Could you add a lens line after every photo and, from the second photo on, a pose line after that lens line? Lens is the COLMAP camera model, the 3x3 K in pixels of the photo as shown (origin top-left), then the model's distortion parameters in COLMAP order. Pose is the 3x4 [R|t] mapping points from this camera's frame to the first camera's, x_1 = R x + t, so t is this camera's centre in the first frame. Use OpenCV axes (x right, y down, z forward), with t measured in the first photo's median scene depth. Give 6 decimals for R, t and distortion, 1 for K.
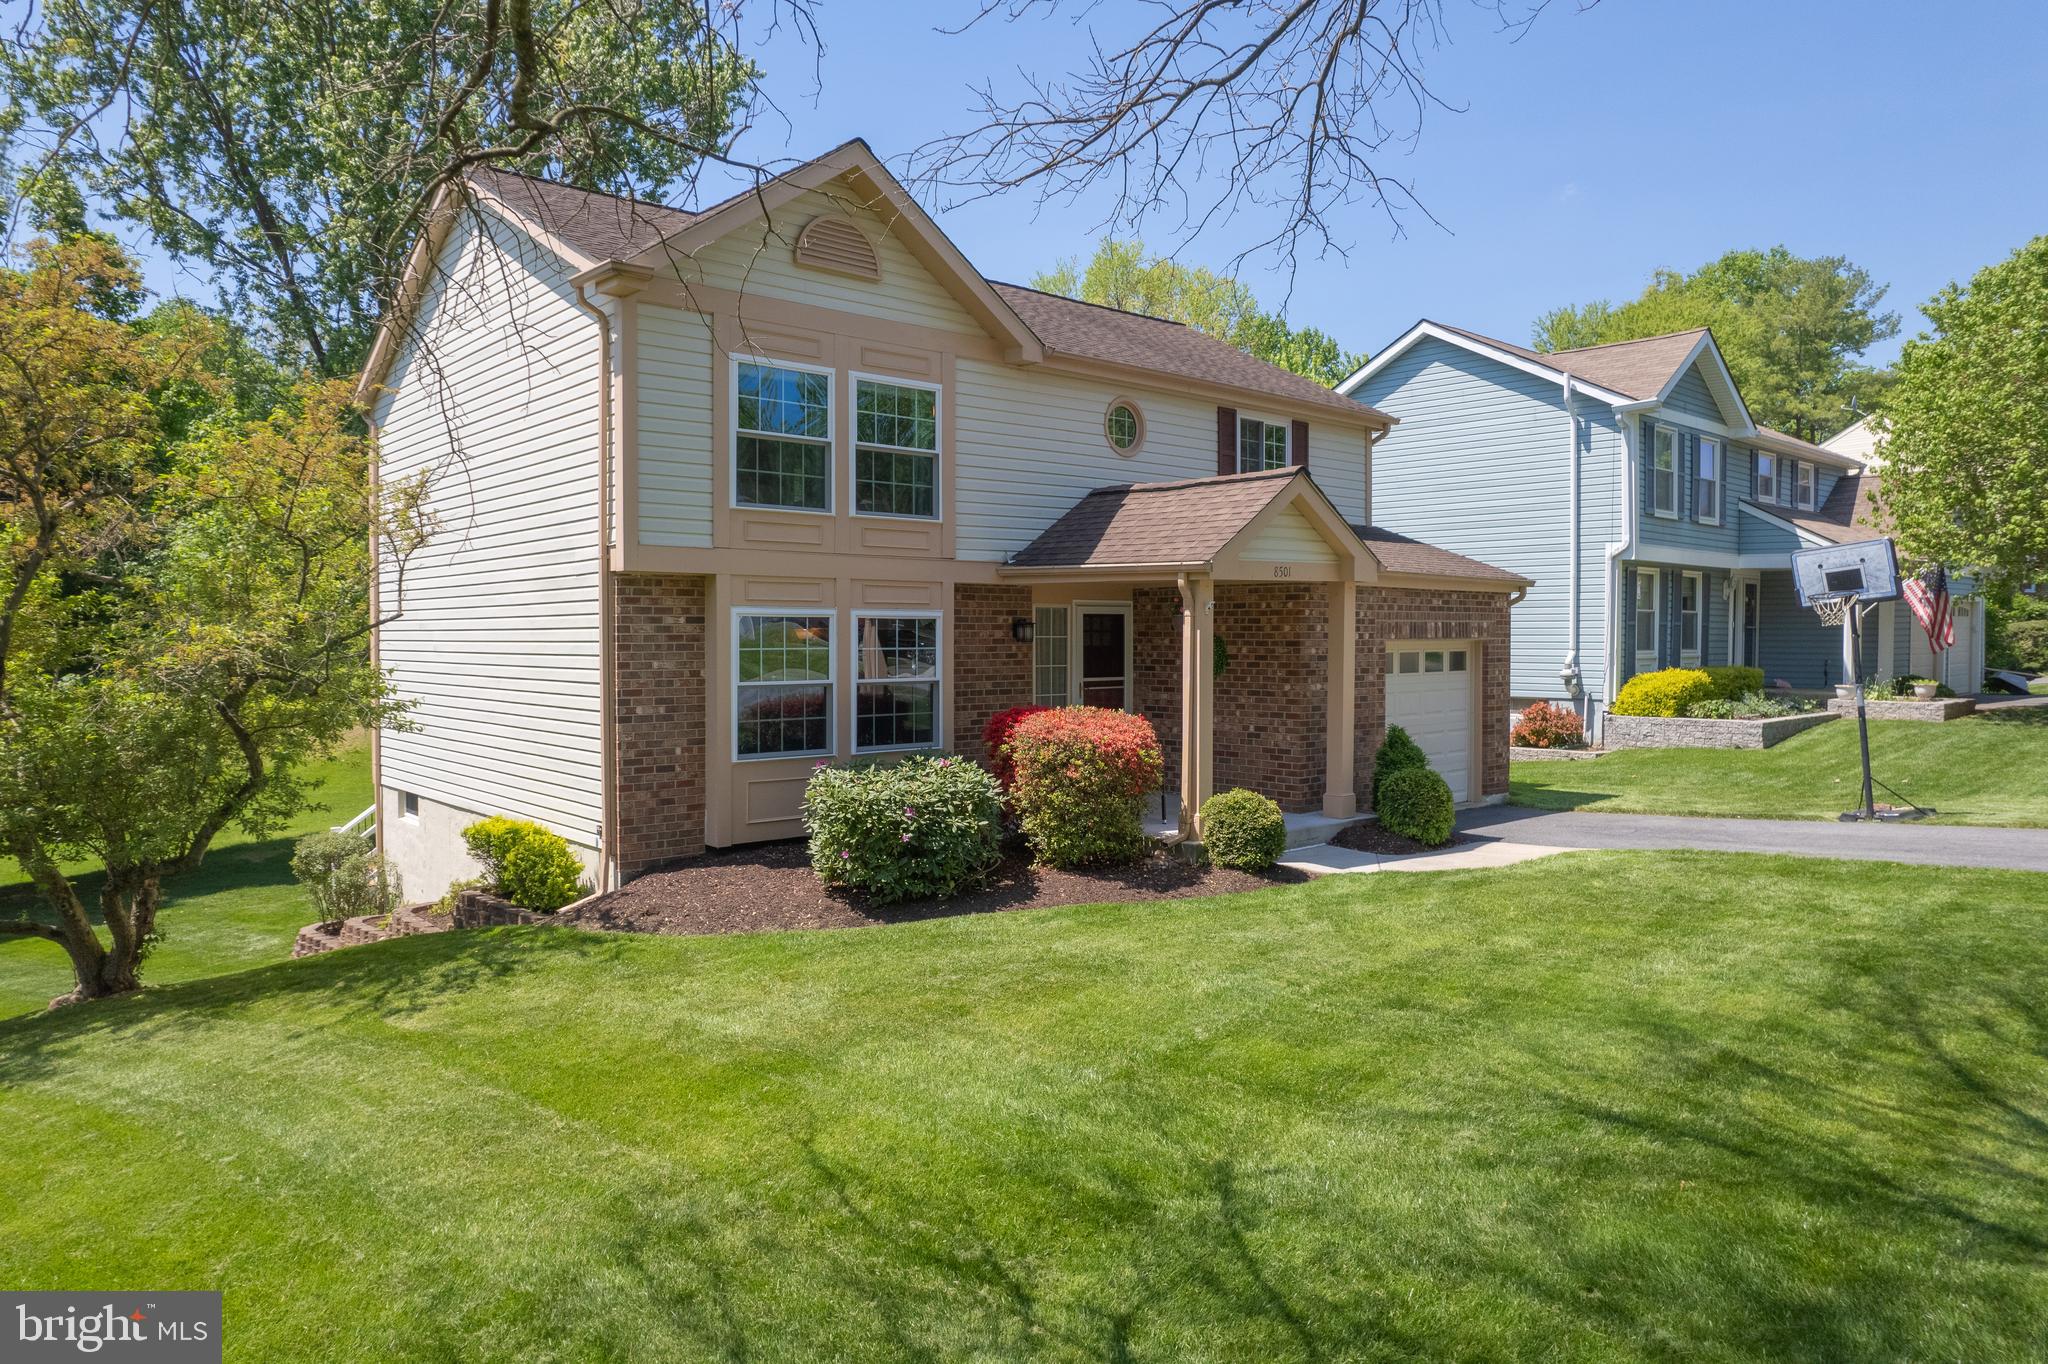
lens RADIAL K [[1327.6, 0, 1029.6], [0, 1327.6, 665.3], [0, 0, 1]] dist [-0.066597, 0.053396]
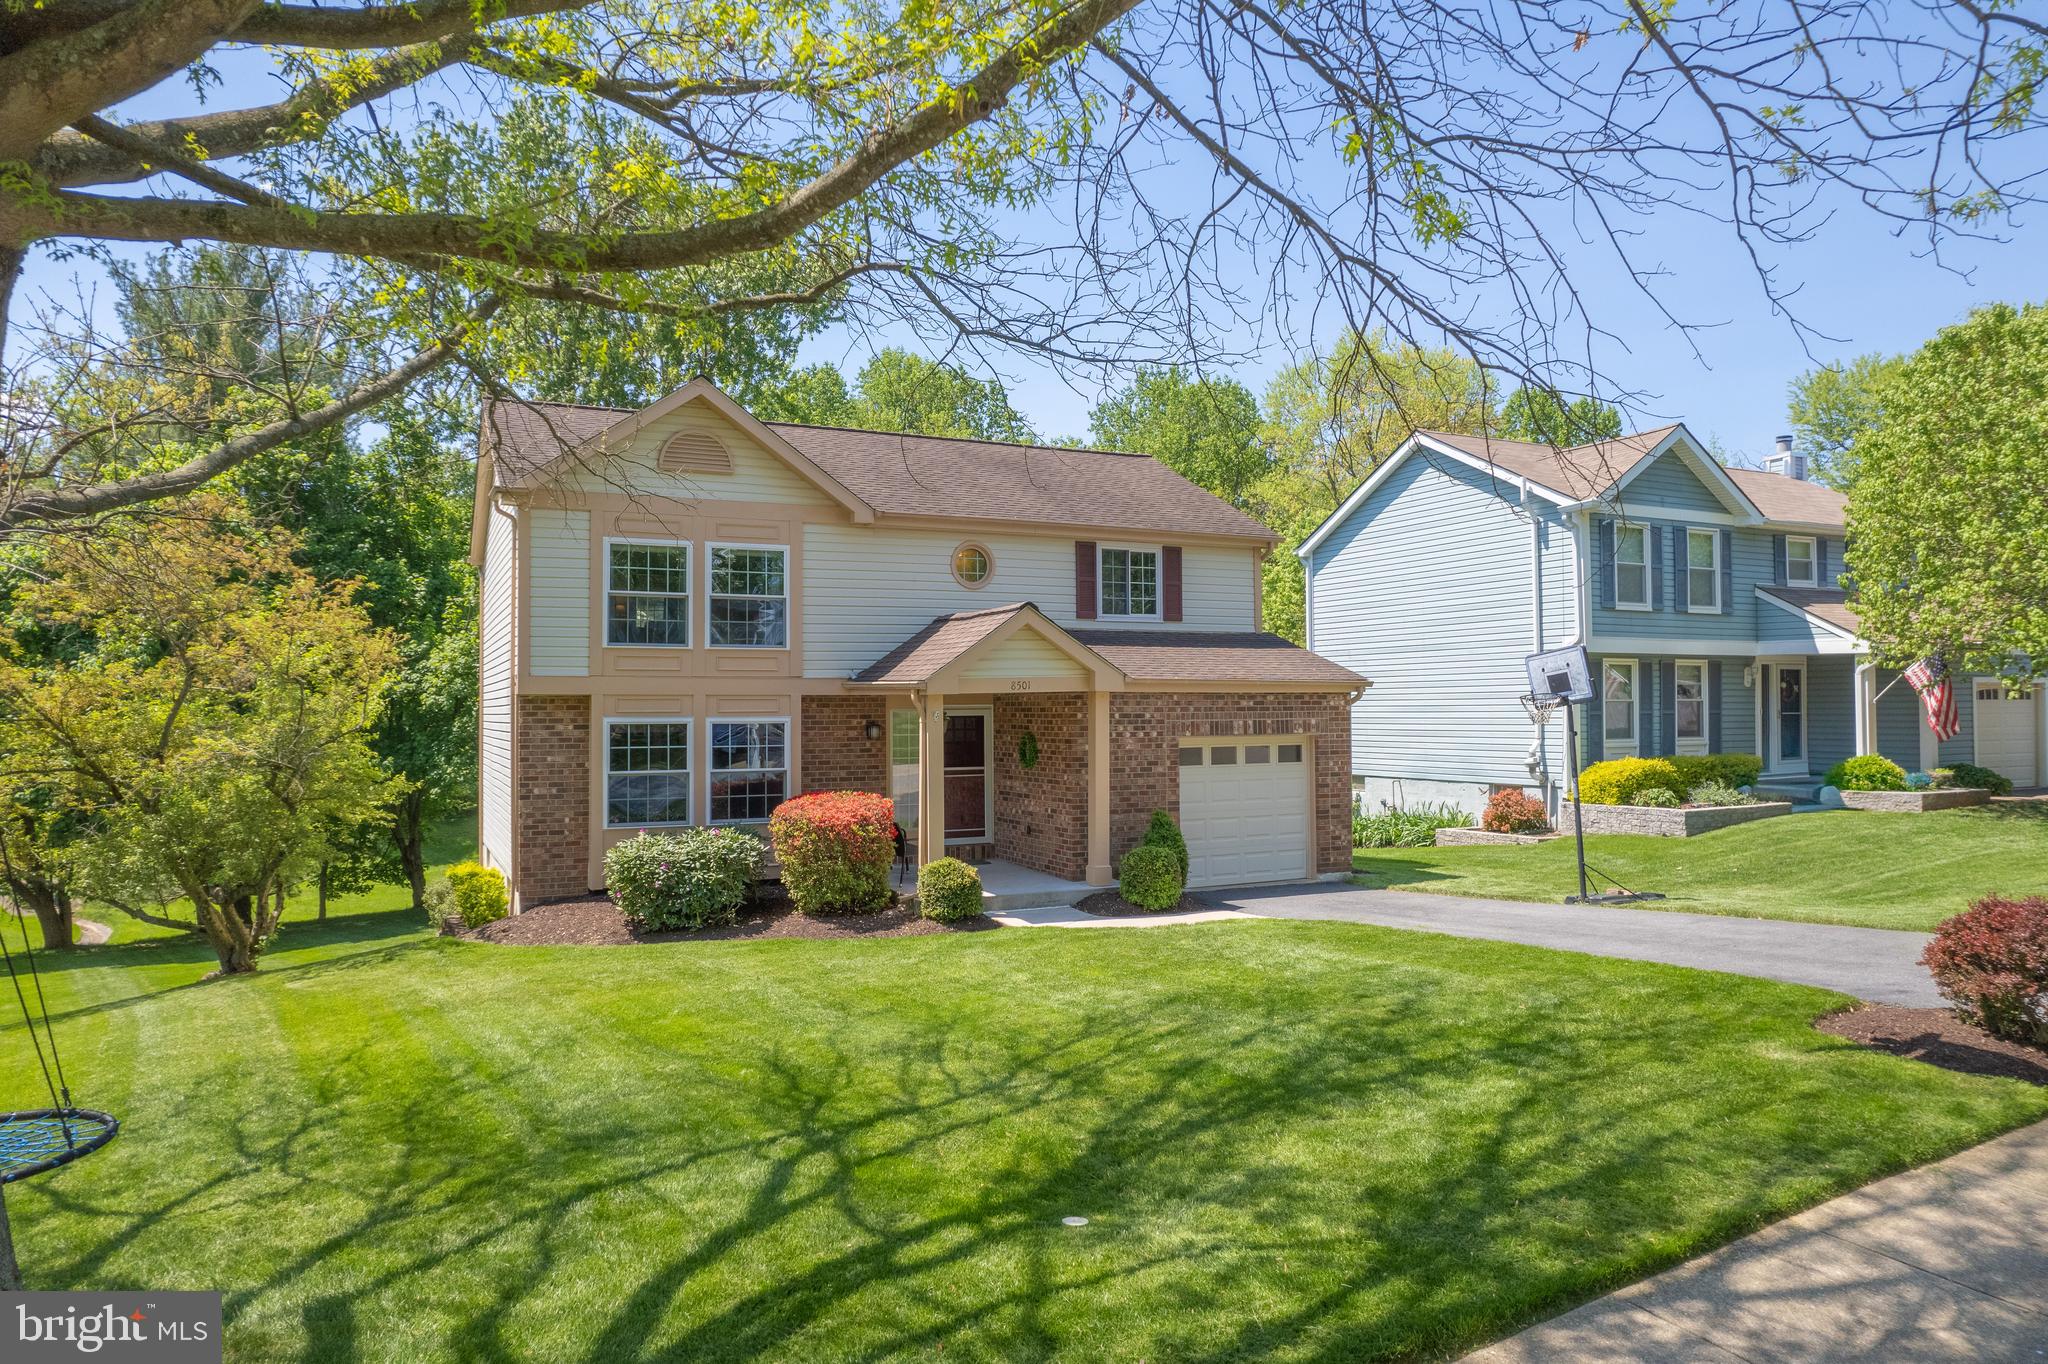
lens RADIAL K [[1327.6, 0, 1029.6], [0, 1327.6, 665.3], [0, 0, 1]] dist [-0.066597, 0.053396]
pose [[0.961999, -0.015555, -0.272609, 0.512980], [-0.000138, 0.998348, -0.057452, -0.016594], [0.273052, 0.055306, 0.960408, -0.194187]]
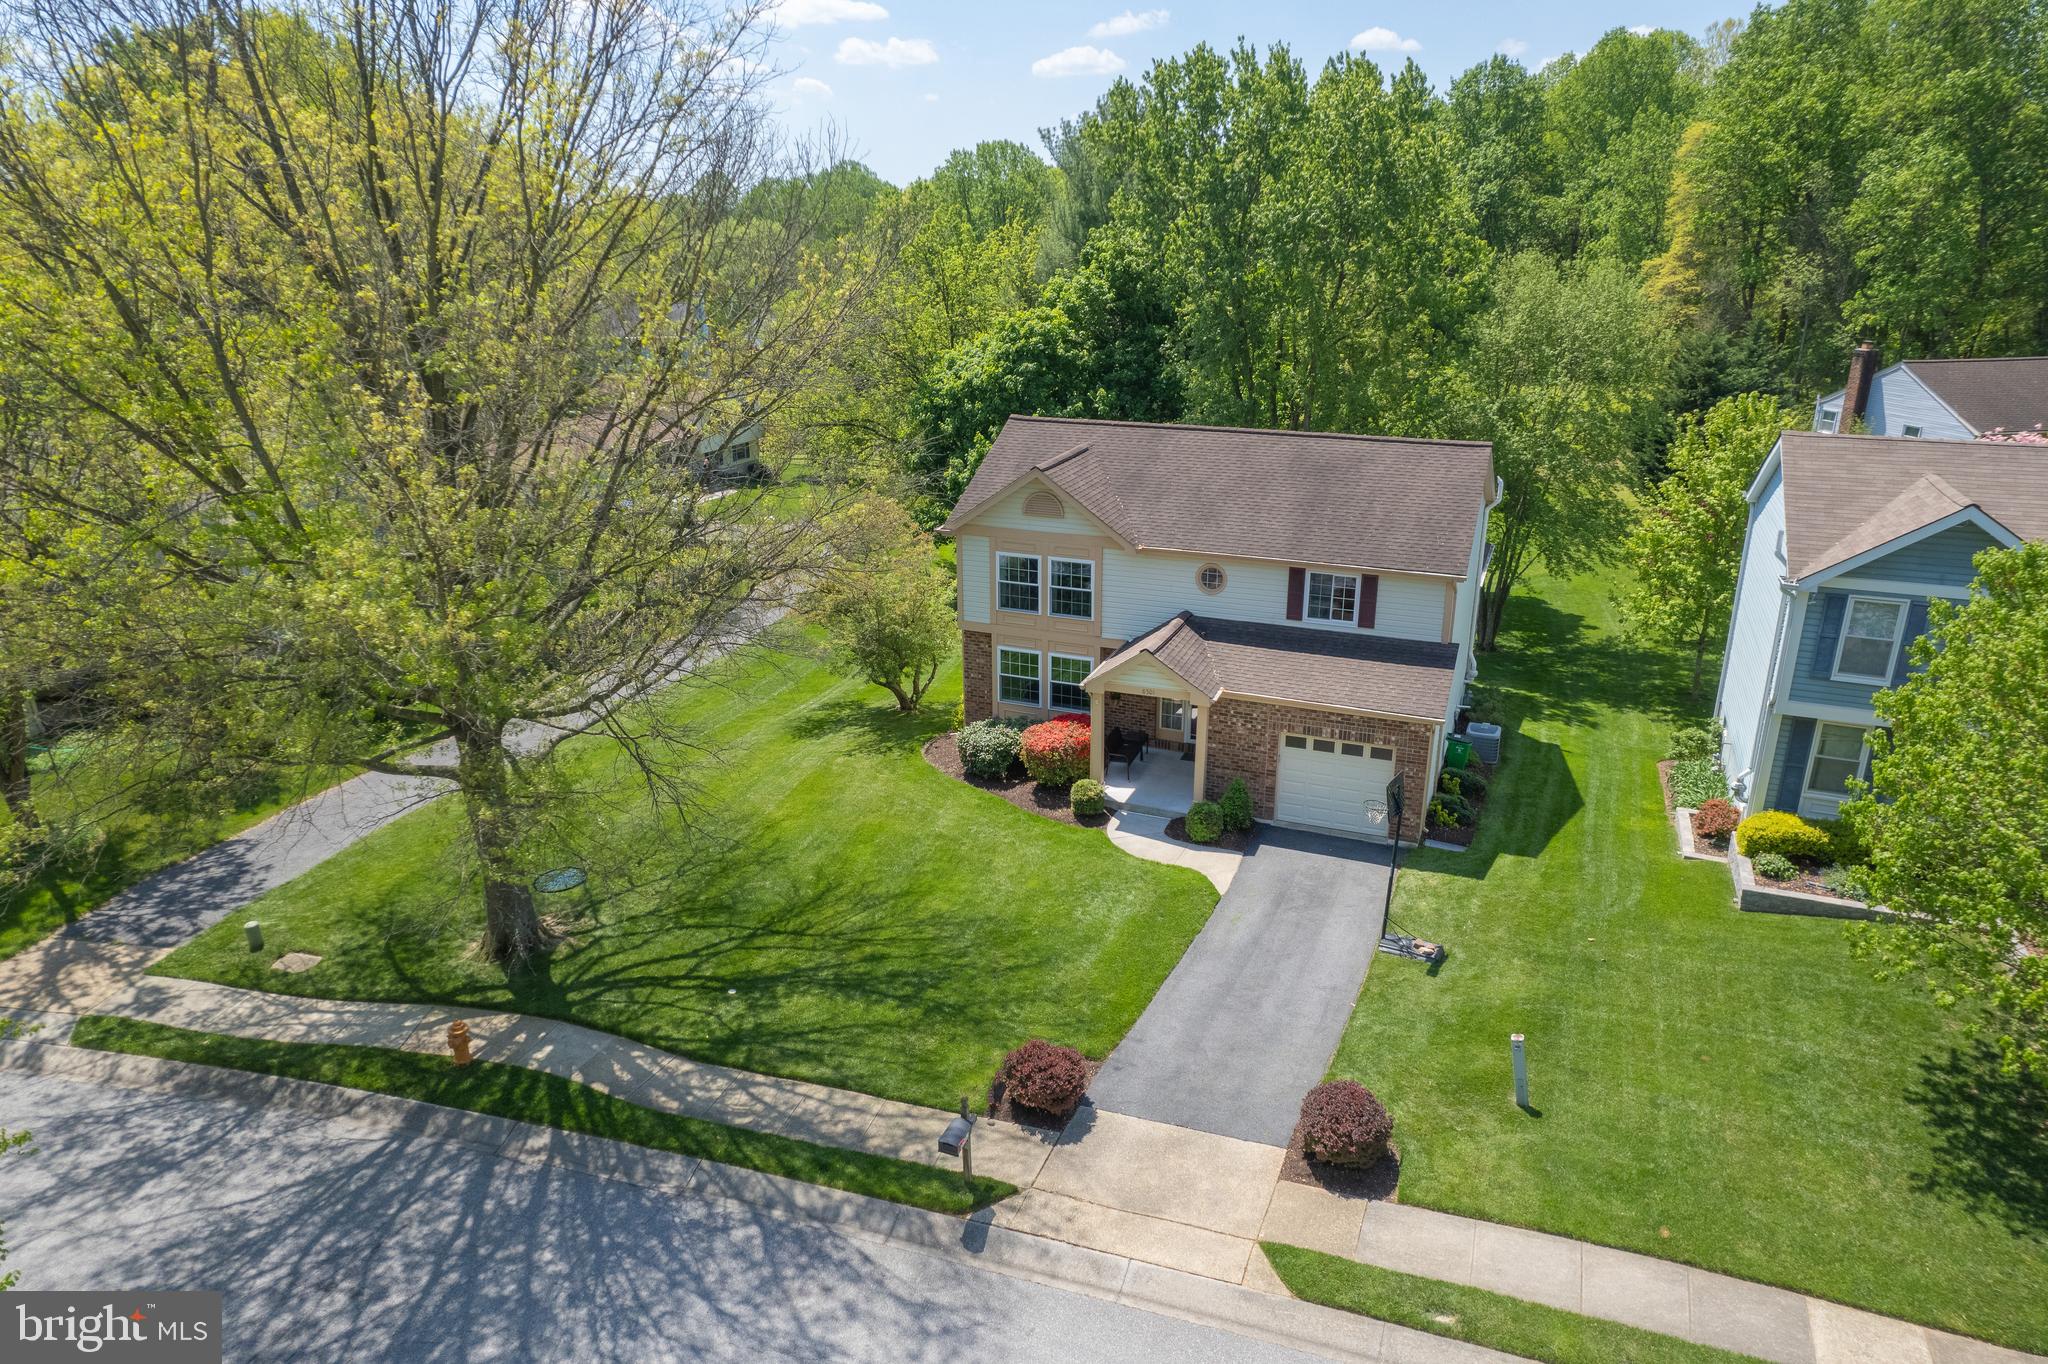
lens RADIAL K [[1304.4, 0, 1029.2], [0, 1304.4, 691.0], [0, 0, 1]] dist [-0.076659, 0.059791]
pose [[0.430492, 0.311256, -0.847229, 1.759390], [-0.017889, 0.941417, 0.336770, -0.723461], [0.902417, -0.129821, 0.410840, -0.018148]]
